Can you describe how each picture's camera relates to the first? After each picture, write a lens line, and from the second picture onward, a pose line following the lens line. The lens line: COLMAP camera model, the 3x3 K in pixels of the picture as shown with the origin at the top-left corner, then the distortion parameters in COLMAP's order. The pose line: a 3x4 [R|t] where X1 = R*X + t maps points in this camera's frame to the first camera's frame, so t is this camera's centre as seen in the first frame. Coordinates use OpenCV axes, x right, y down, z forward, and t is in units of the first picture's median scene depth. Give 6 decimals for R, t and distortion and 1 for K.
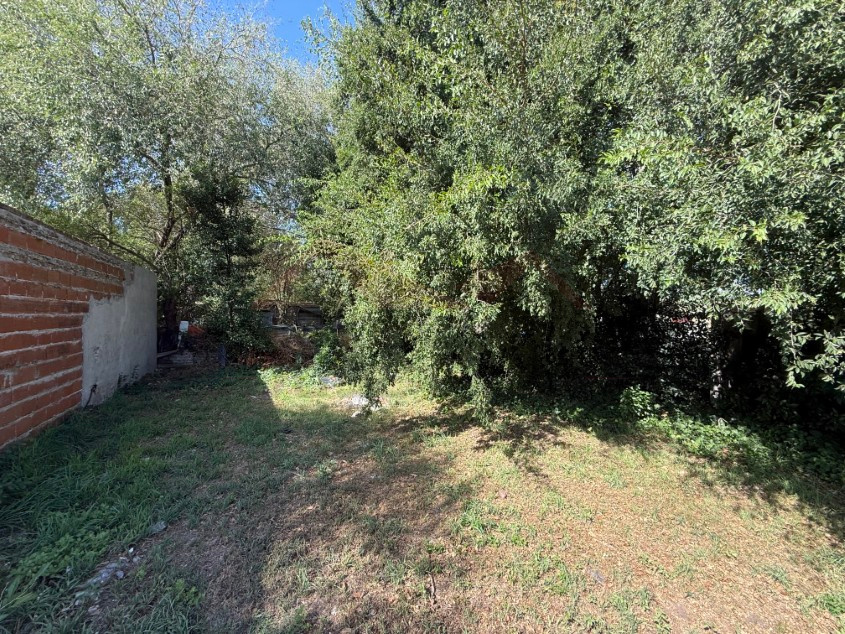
lens RADIAL K [[341.8, 0, 421.5], [0, 341.8, 317.4], [0, 0, 1]] dist [-0.009752, 0.002793]
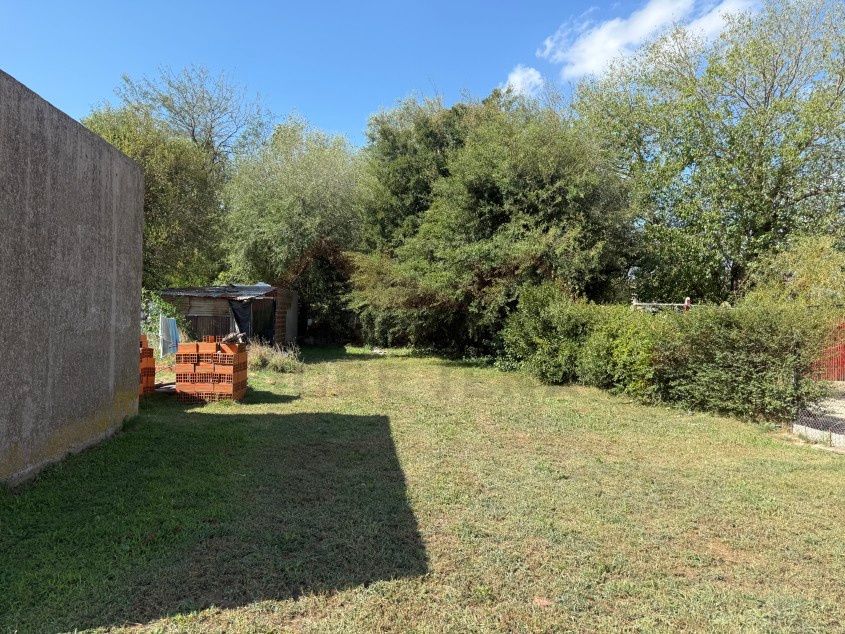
lens RADIAL K [[596.7, 0, 413.5], [0, 596.7, 319.1], [0, 0, 1]] dist [0.077190, -0.092199]
pose [[0.924269, 0.012671, -0.381532, 1.122696], [-0.015298, 0.999876, -0.003852, 0.017190], [0.381436, 0.009397, 0.924348, -1.896067]]
